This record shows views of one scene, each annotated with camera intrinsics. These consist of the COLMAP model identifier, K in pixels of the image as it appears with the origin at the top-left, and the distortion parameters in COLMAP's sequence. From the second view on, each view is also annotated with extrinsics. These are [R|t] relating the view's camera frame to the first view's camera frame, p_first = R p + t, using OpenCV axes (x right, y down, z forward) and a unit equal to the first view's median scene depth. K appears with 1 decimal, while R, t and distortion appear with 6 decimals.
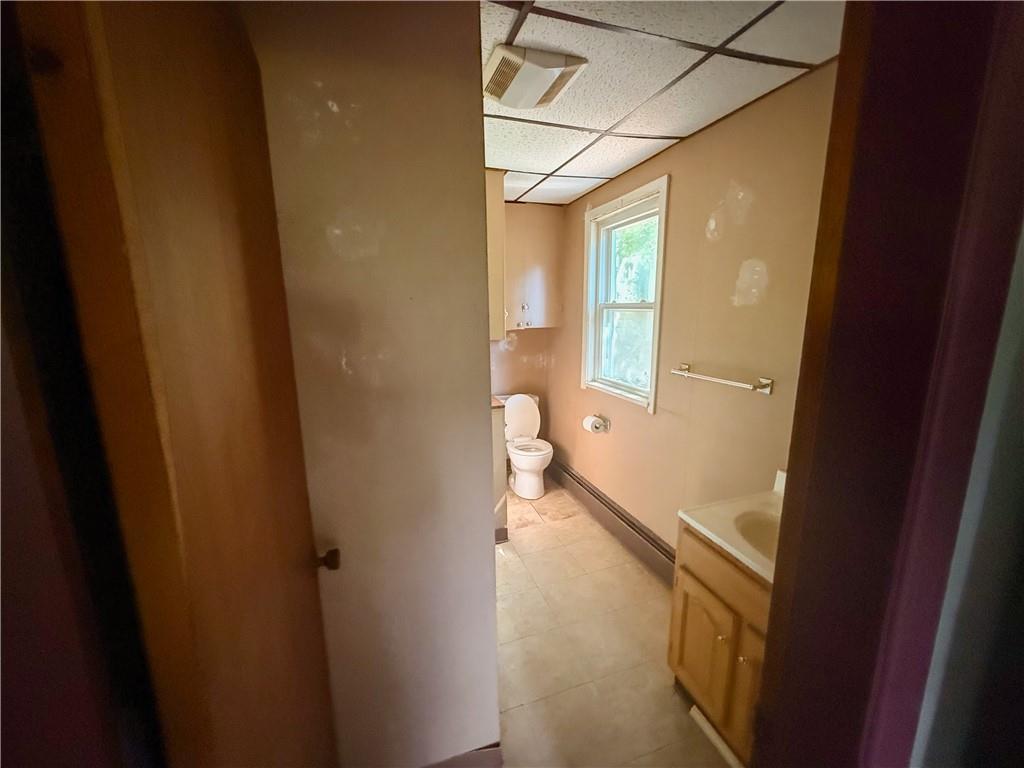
lens RADIAL K [[409.7, 0, 505.4], [0, 409.7, 383.3], [0, 0, 1]] dist [0.000124, 0.000248]
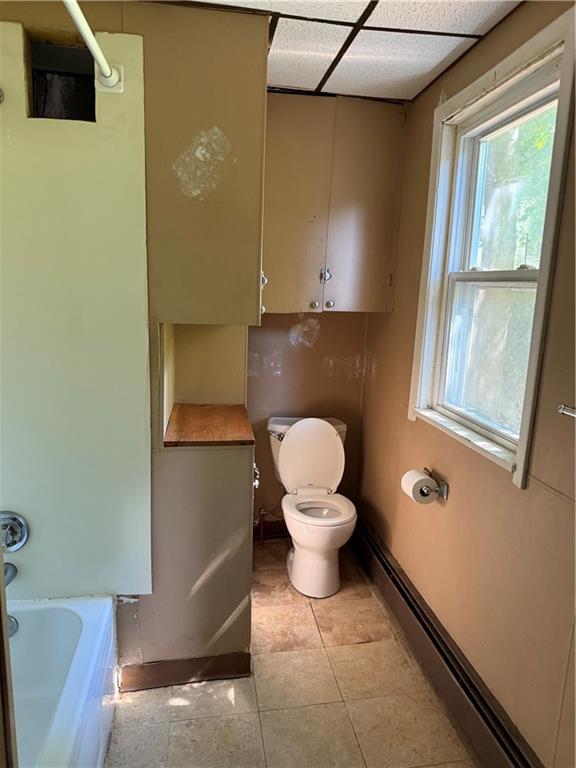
lens RADIAL K [[540.9, 0, 289.1], [0, 540.9, 387.9], [0, 0, 1]] dist [0.033167, -0.022759]
pose [[0.987578, 0.071903, -0.139709, 0.127770], [-0.071573, 0.997408, 0.007393, -0.026294], [0.139879, 0.002699, 0.990165, 0.229011]]
